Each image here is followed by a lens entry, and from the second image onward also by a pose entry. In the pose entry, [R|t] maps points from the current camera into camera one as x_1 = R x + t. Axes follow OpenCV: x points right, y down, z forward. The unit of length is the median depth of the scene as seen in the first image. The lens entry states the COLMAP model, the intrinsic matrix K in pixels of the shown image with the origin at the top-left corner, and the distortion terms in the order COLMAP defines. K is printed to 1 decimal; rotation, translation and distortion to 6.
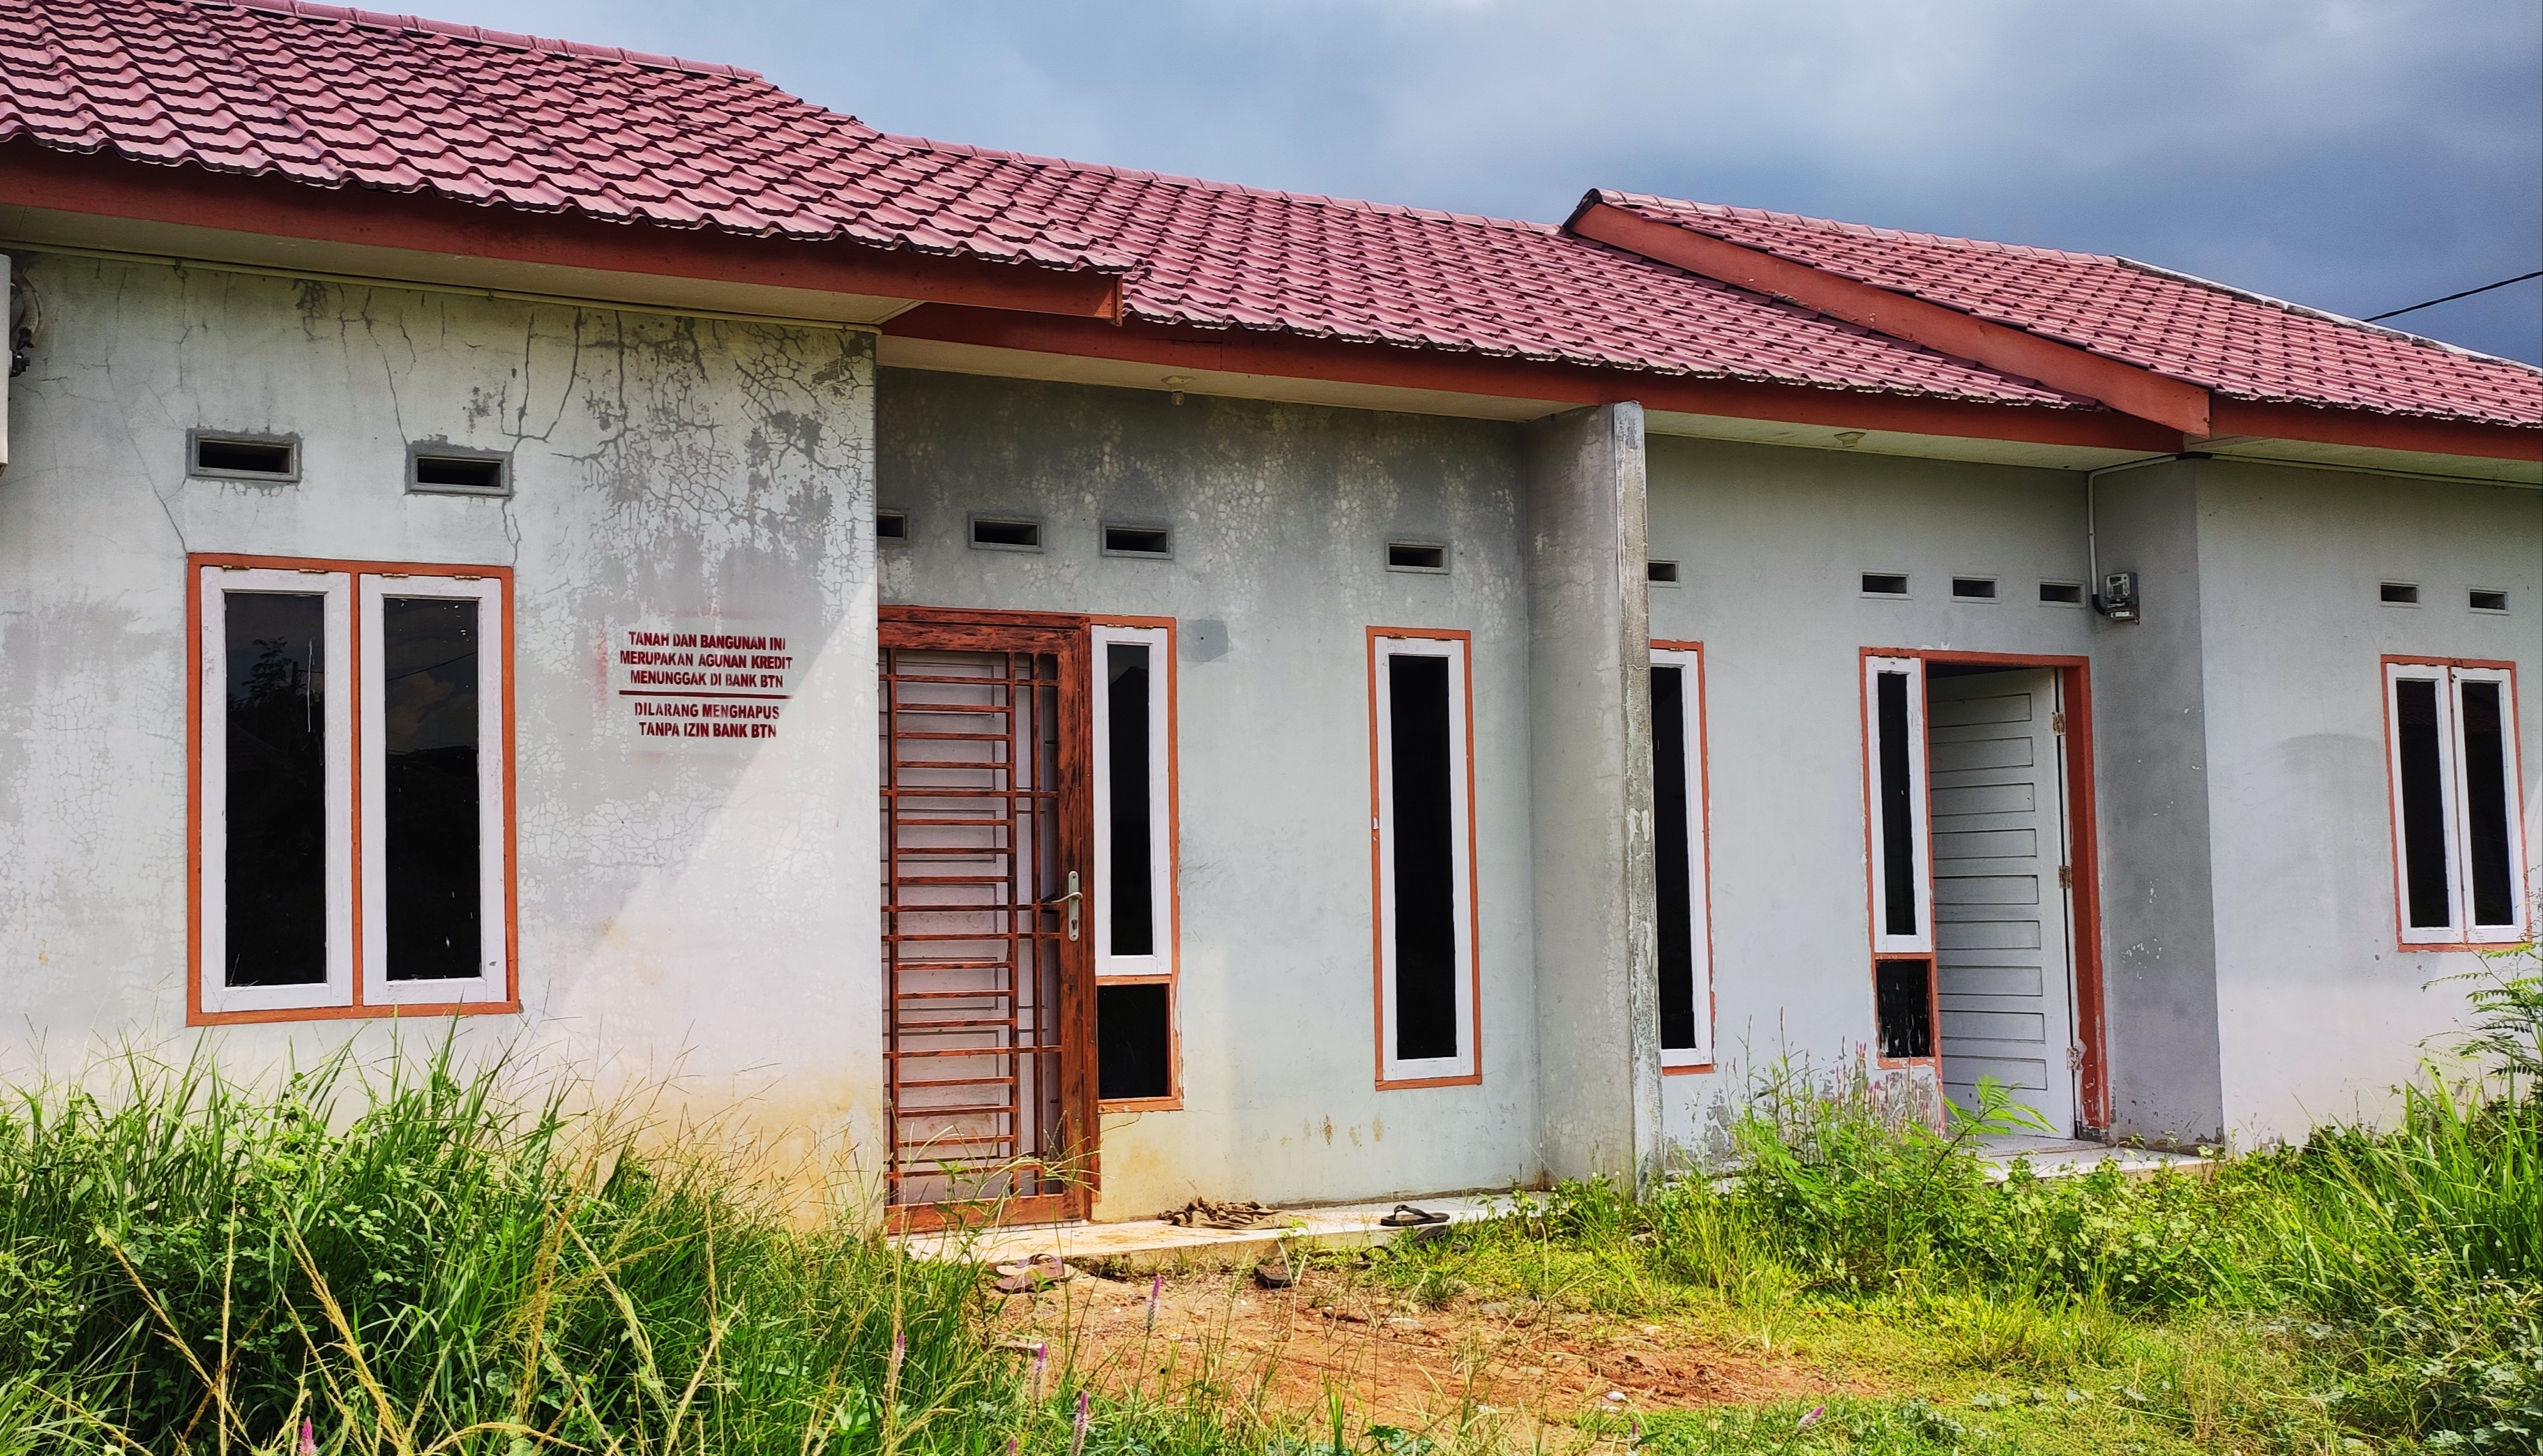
lens RADIAL K [[2056.9, 0, 1269.7], [0, 2056.9, 727.7], [0, 0, 1]] dist [0.014337, -0.011857]
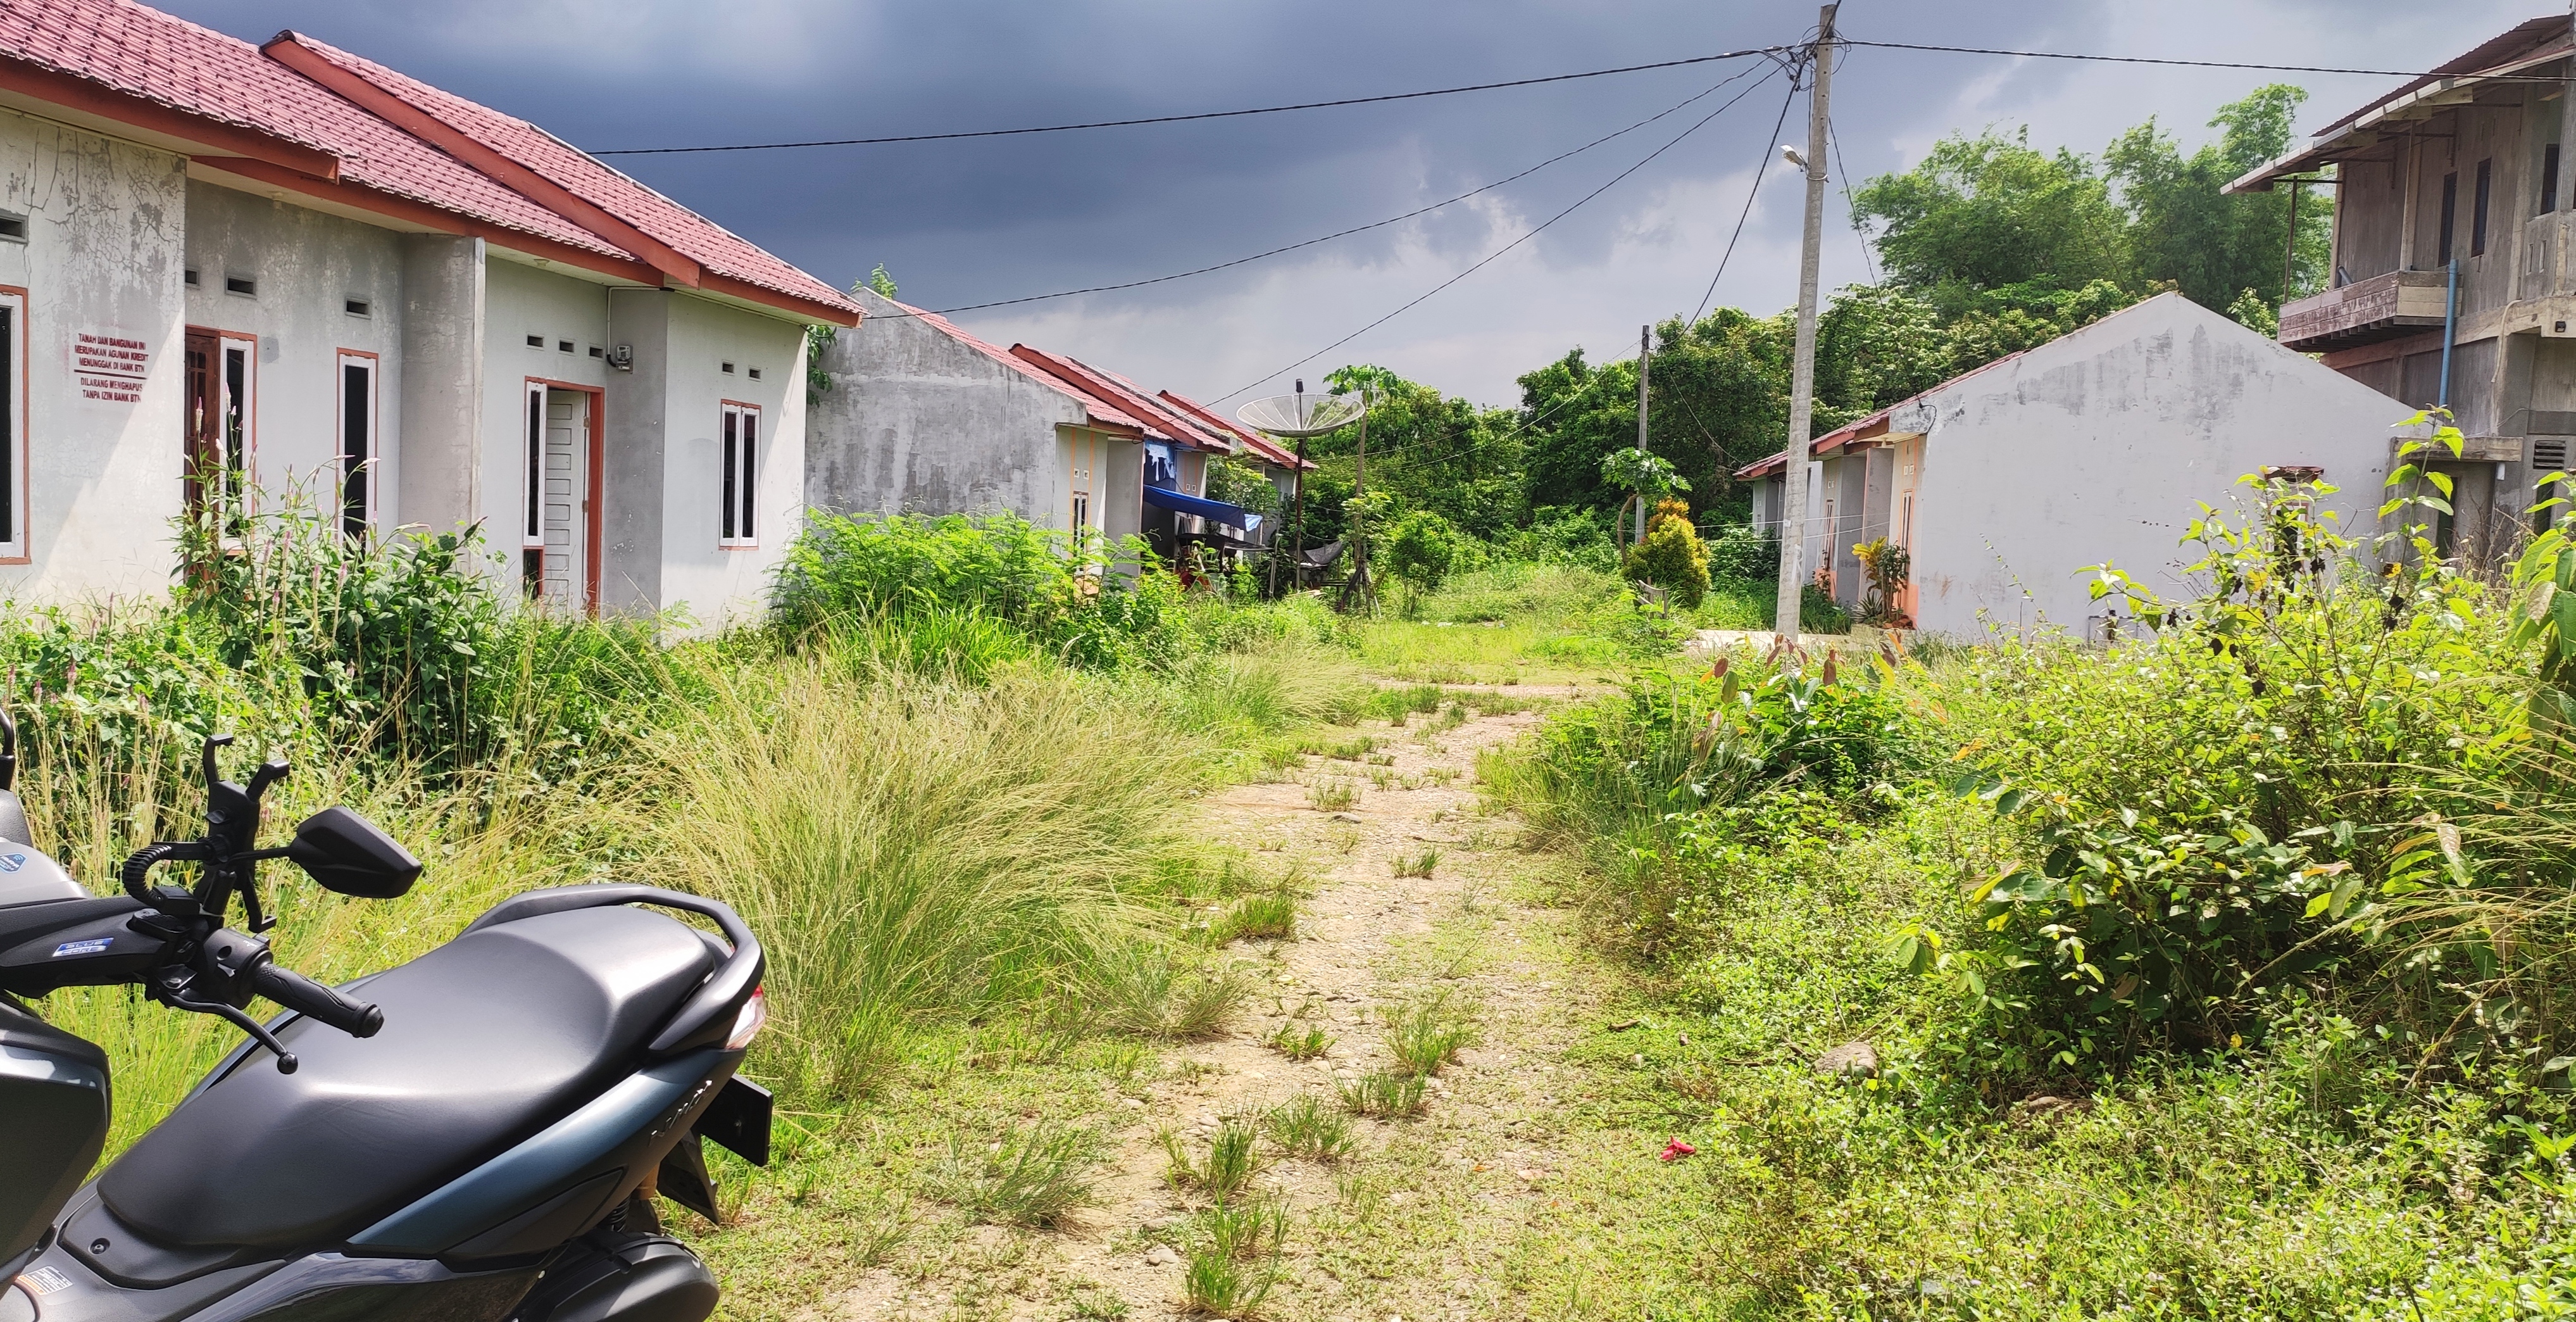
lens RADIAL K [[1900.0, 0, 1286.0], [0, 1900.0, 663.6], [0, 0, 1]] dist [-0.071540, -0.008525]
pose [[0.513761, -0.033985, 0.857260, -0.872603], [-0.102267, 0.989665, 0.100522, -0.025640], [-0.851817, -0.139314, 0.504975, -0.474841]]
